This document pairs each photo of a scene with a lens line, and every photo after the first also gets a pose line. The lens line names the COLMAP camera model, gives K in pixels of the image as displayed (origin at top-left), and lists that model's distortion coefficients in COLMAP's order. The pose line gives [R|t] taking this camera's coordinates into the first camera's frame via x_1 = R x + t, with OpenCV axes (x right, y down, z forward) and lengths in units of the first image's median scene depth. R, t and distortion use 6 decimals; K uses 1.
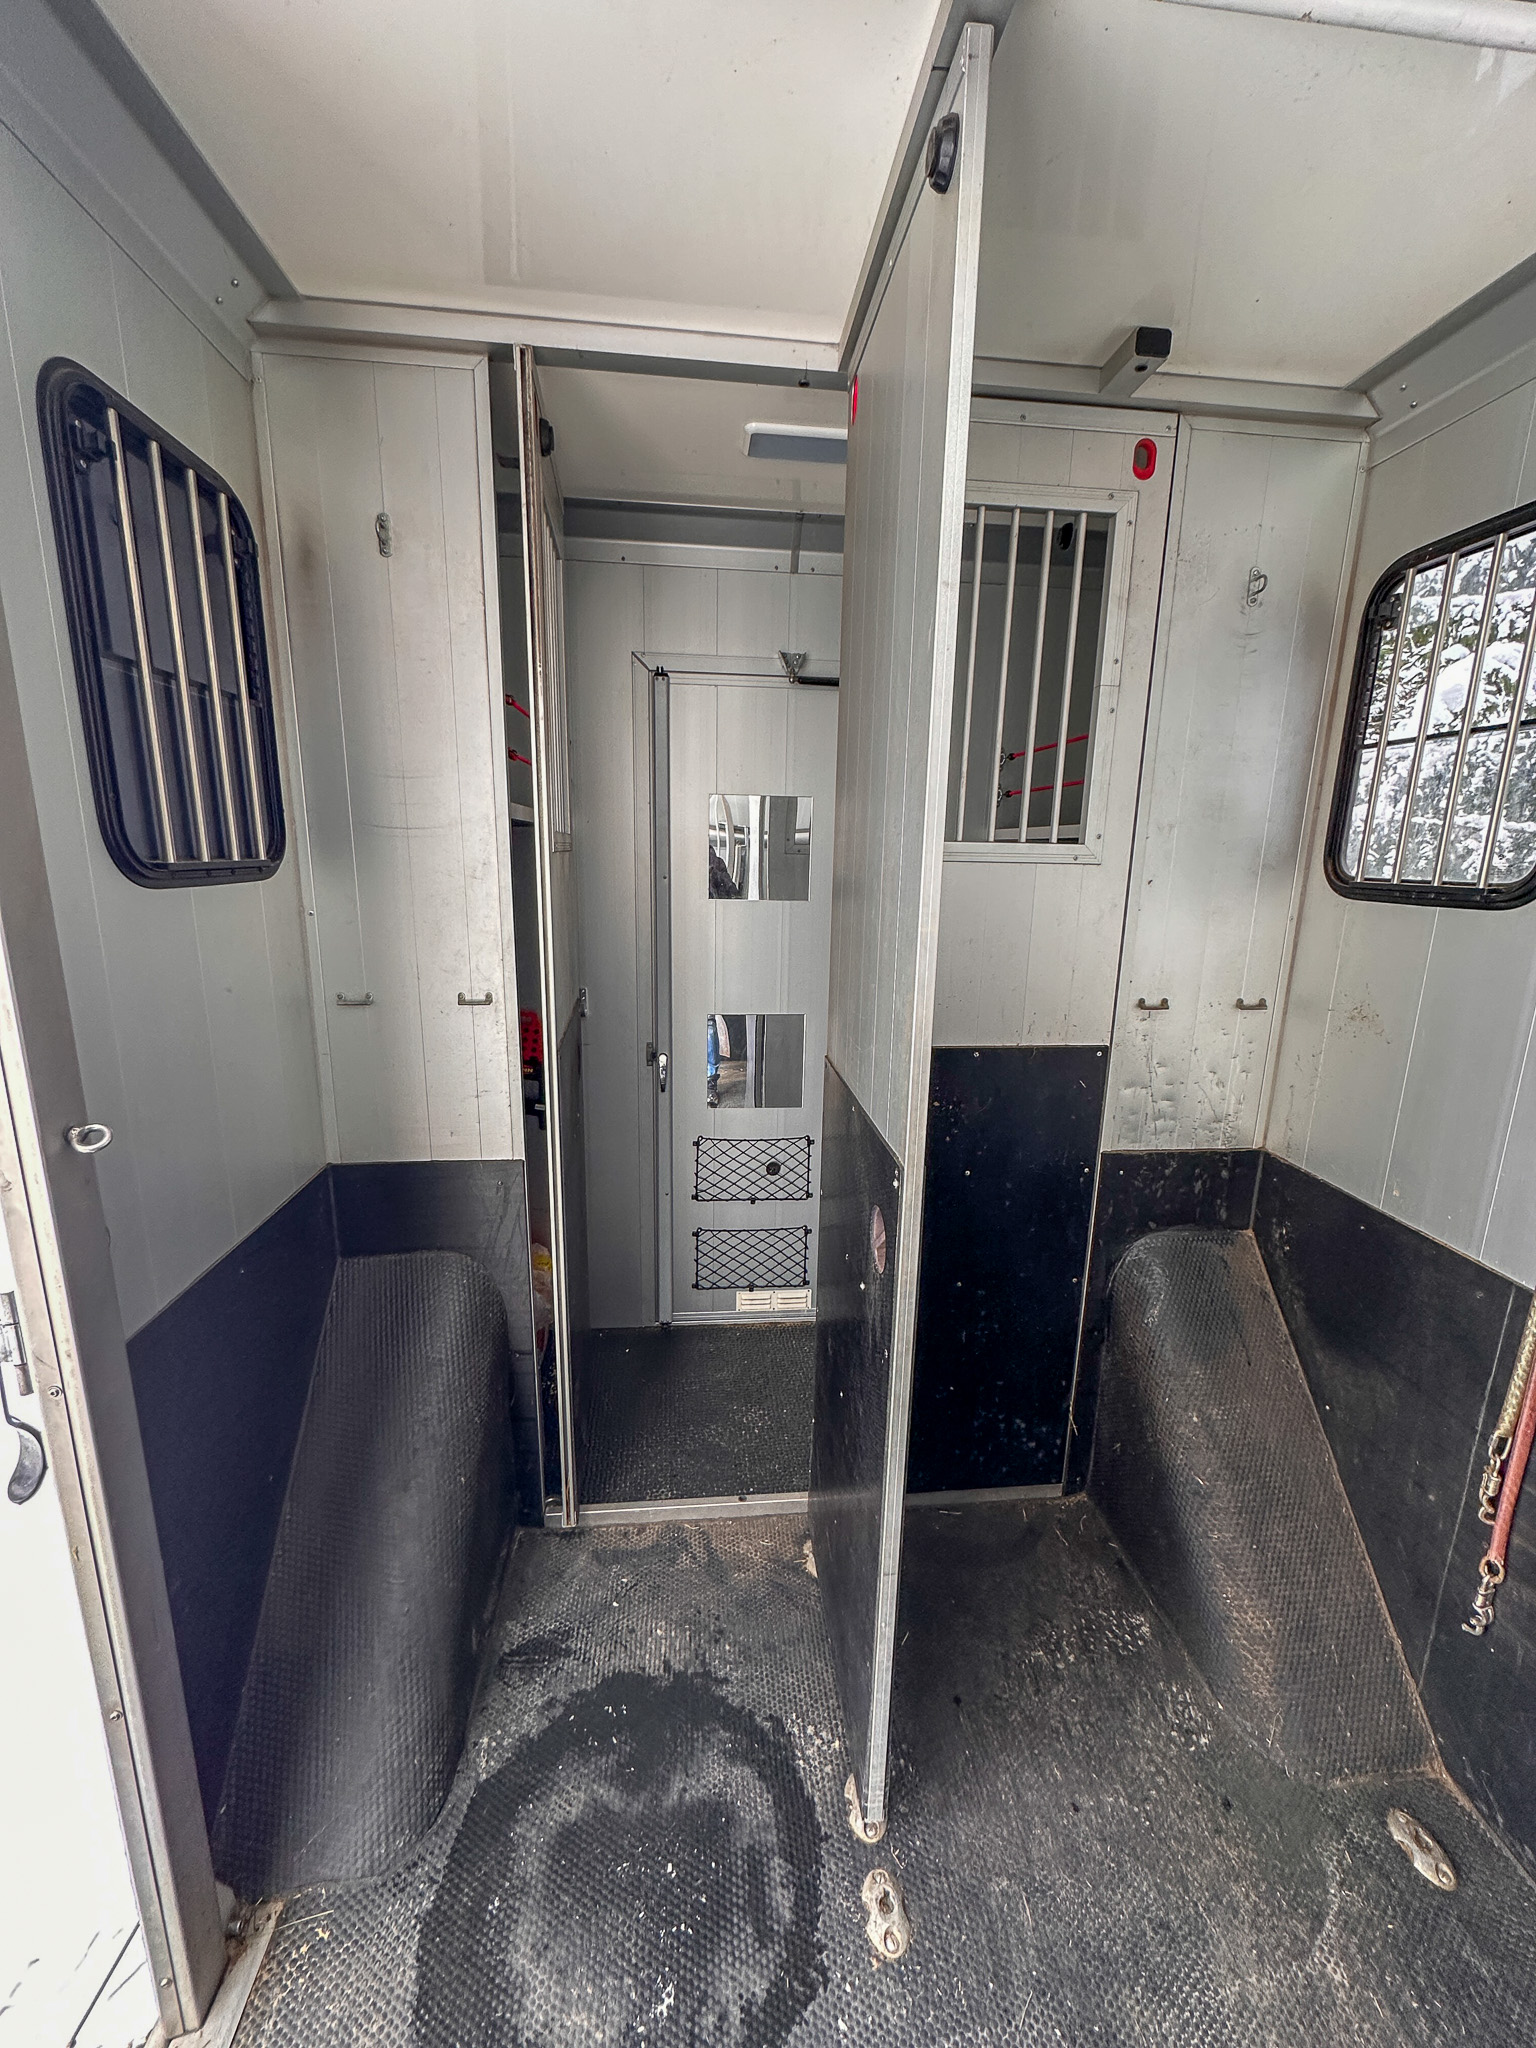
lens RADIAL K [[809.5, 0, 768.0], [0, 809.5, 1024.0], [0, 0, 1]] dist [-0.002045, 0.000002]
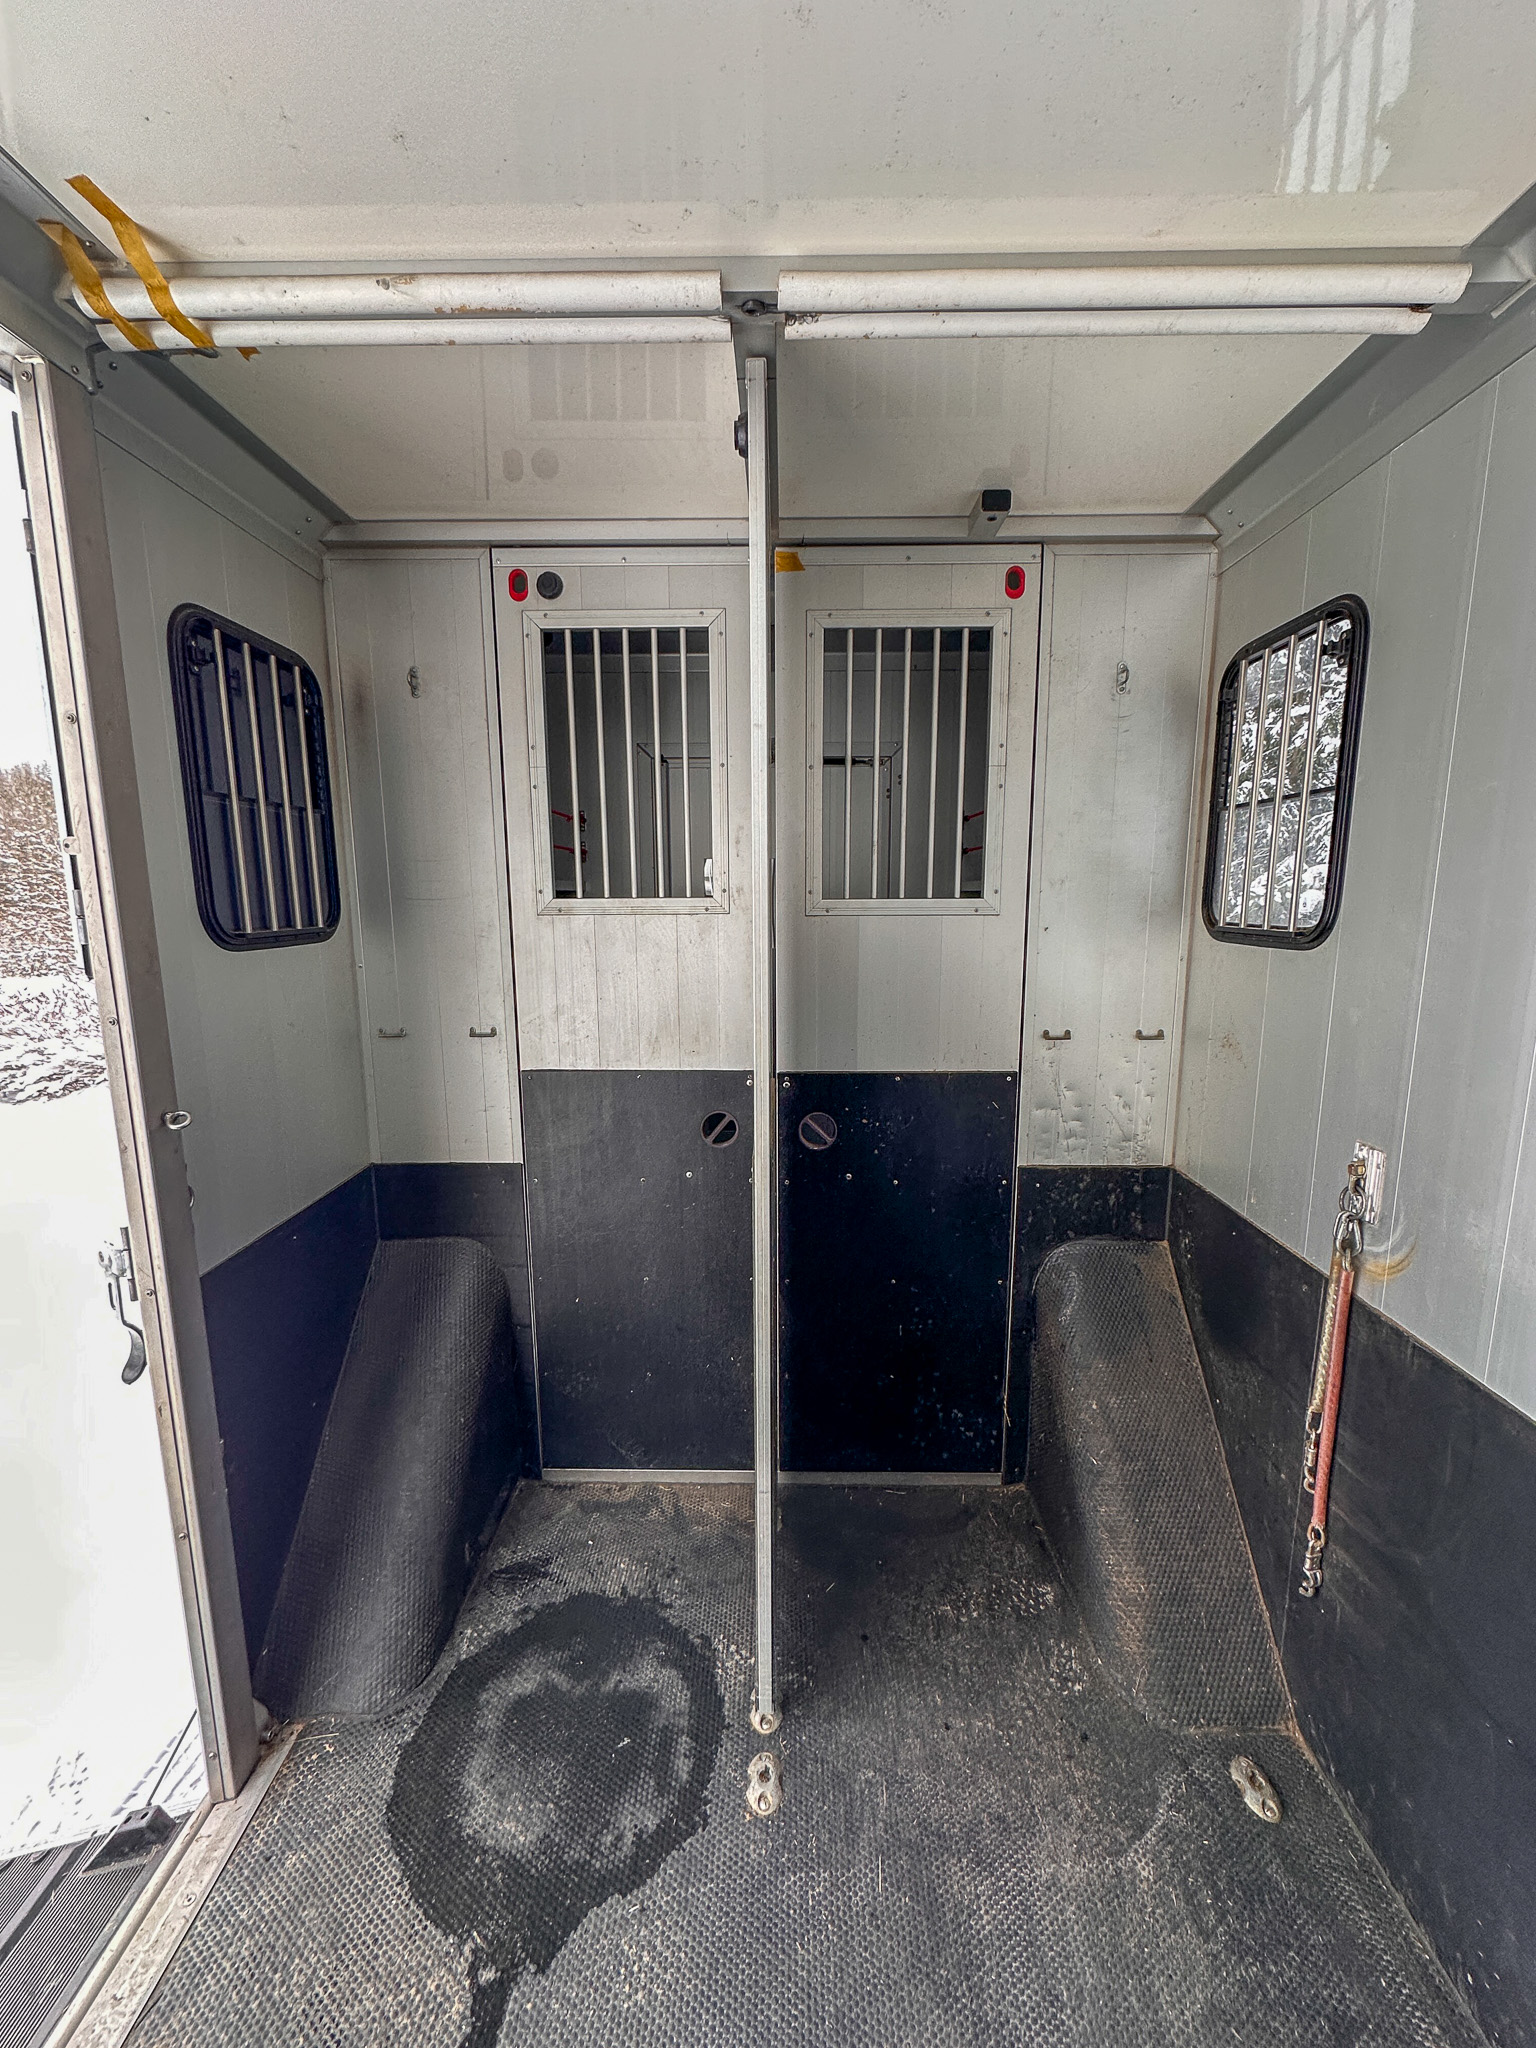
lens RADIAL K [[809.5, 0, 768.0], [0, 809.5, 1024.0], [0, 0, 1]] dist [-0.002045, 0.000002]
pose [[0.993117, -0.005176, -0.117011, 0.252959], [-0.000923, 0.998646, -0.052014, 0.024013], [0.117121, 0.051764, 0.991768, -0.219282]]
